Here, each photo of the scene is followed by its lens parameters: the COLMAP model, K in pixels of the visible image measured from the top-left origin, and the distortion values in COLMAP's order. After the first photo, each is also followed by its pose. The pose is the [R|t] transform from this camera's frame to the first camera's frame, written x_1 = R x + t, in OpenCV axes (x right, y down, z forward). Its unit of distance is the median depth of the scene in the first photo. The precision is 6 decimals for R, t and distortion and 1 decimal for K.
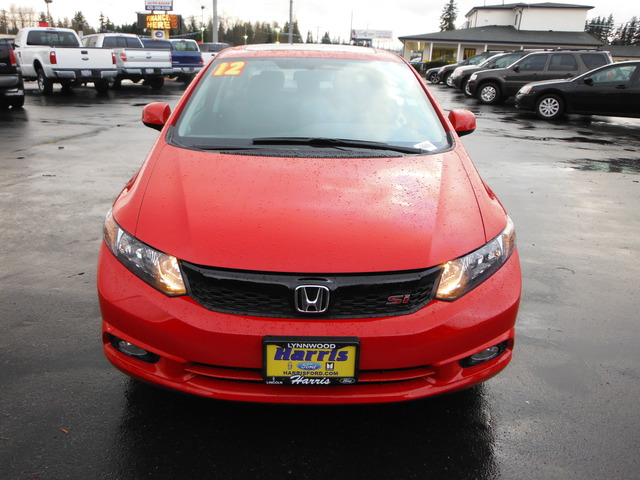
lens RADIAL K [[519.4, 0, 322.0], [0, 519.4, 240.1], [0, 0, 1]] dist [0.012746, 0.004117]
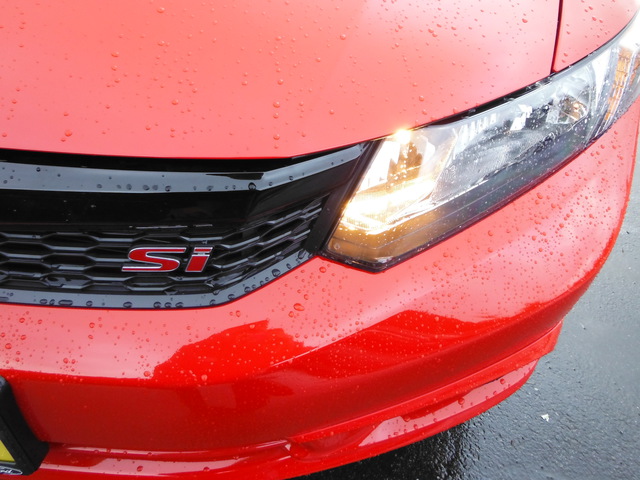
lens RADIAL K [[519.4, 0, 319.3], [0, 519.4, 240.1], [0, 0, 1]] dist [0.012746, 0.004117]
pose [[0.988302, 0.143825, -0.050734, 0.234968], [-0.110897, 0.906072, 0.408332, -0.016273], [0.104697, -0.397929, 0.911423, 0.746157]]
